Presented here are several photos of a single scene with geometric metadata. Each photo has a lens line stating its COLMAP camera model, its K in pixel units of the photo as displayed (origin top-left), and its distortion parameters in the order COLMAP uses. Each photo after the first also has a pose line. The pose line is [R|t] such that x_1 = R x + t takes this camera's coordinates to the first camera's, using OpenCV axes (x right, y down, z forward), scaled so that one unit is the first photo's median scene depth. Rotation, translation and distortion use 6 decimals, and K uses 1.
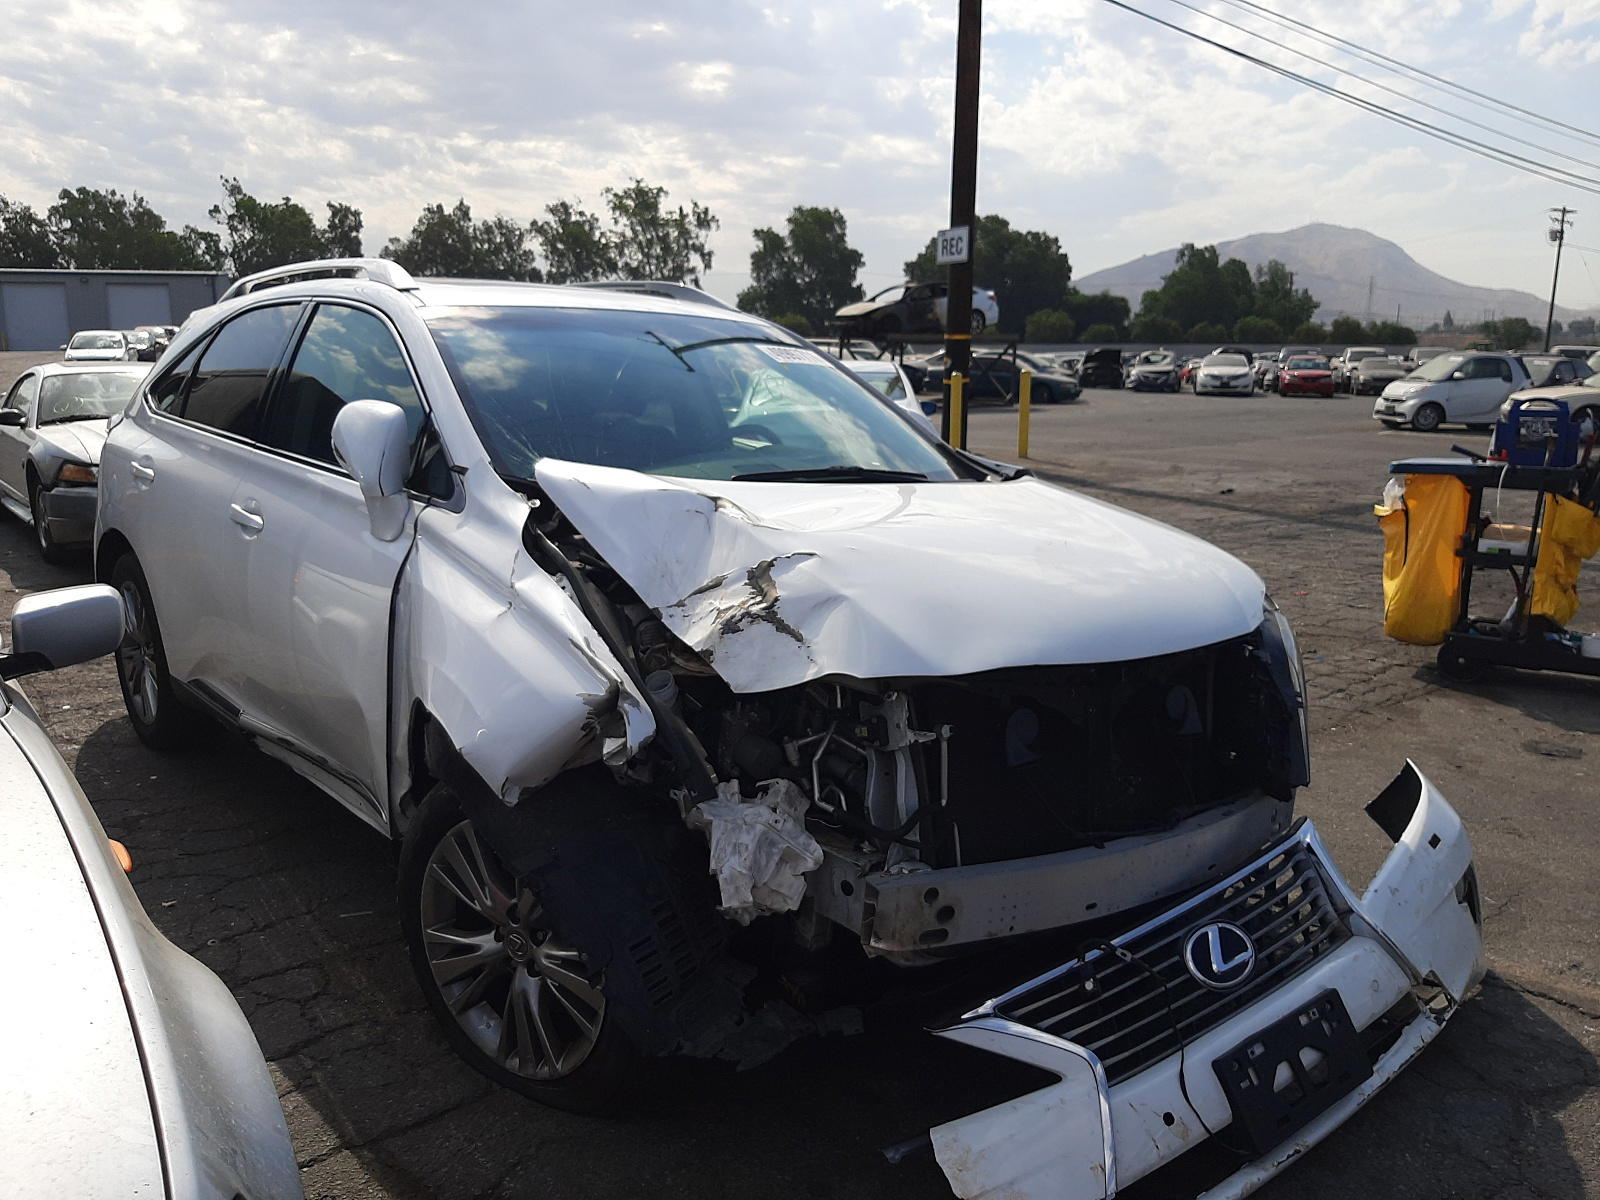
lens RADIAL K [[1216.1, 0, 754.1], [0, 1216.1, 618.6], [0, 0, 1]] dist [0.144472, -0.310400]
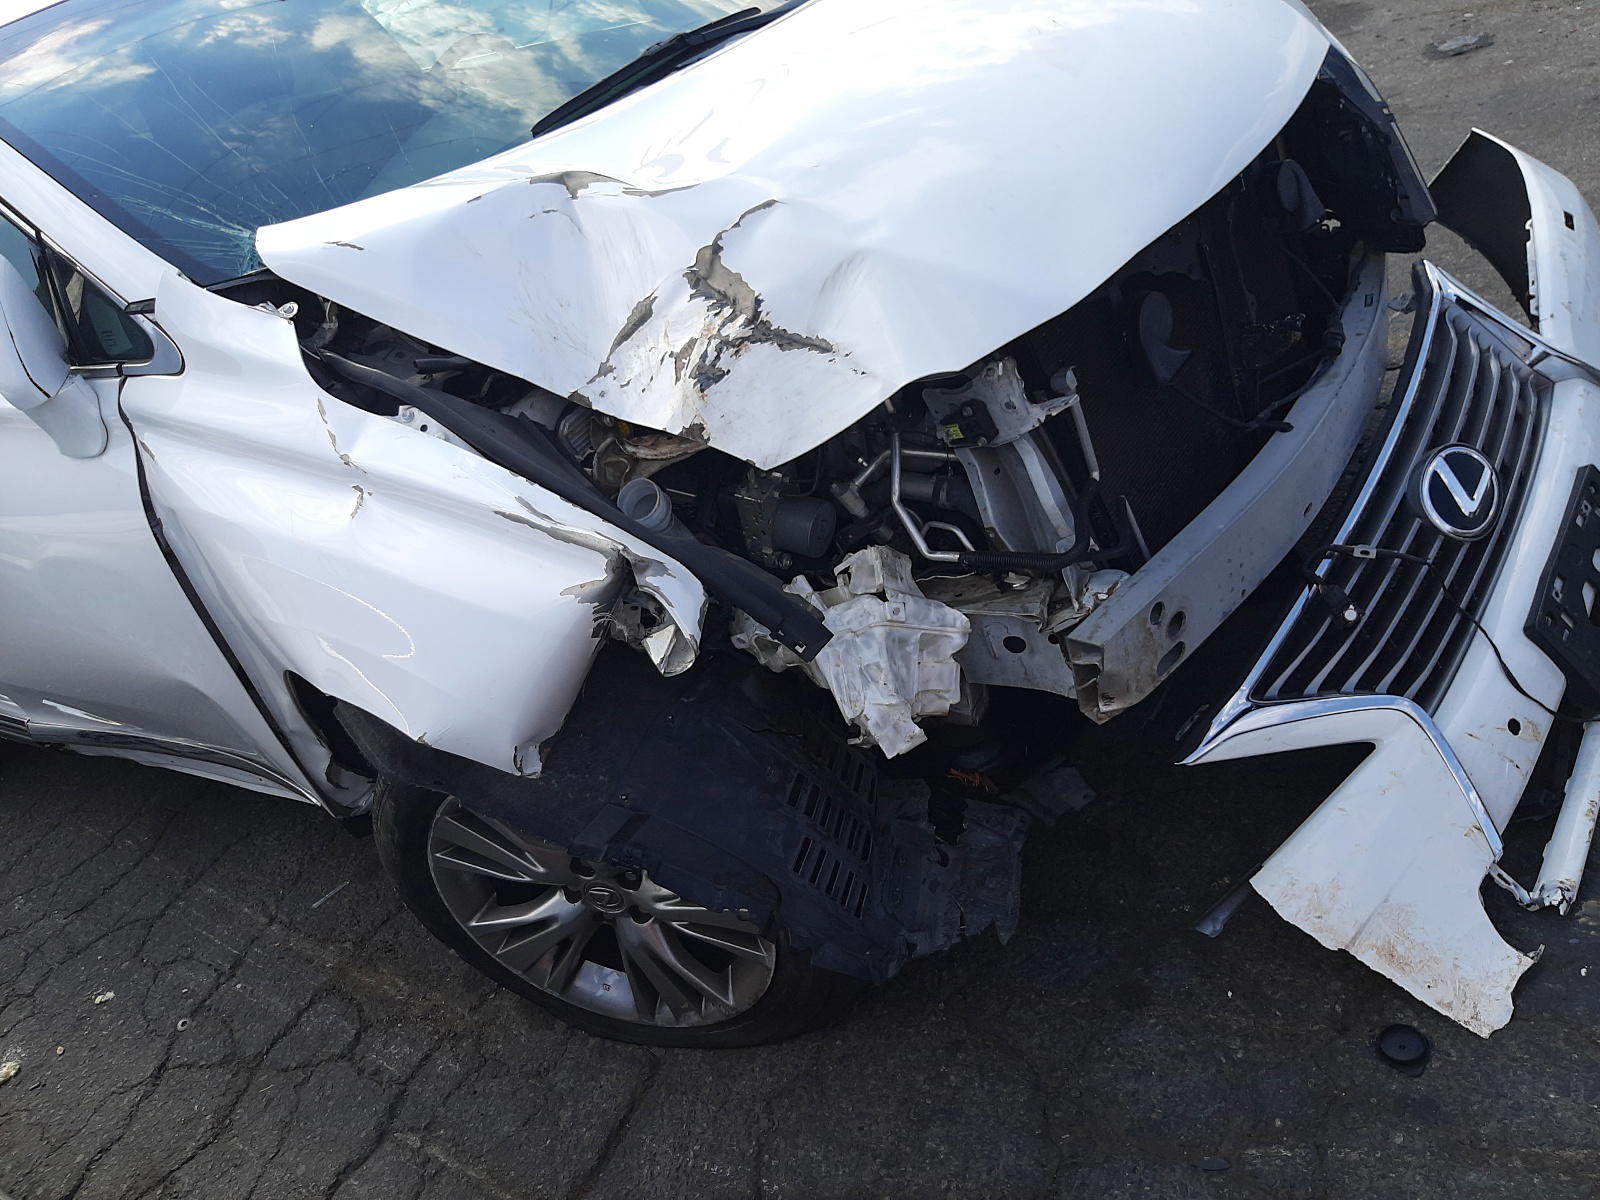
lens RADIAL K [[1216.1, 0, 754.1], [0, 1216.1, 618.6], [0, 0, 1]] dist [0.144472, -0.310400]
pose [[0.887339, -0.452055, 0.090973, -0.113312], [0.397847, 0.850281, 0.344586, -0.094424], [-0.233124, -0.269571, 0.934336, 0.373822]]
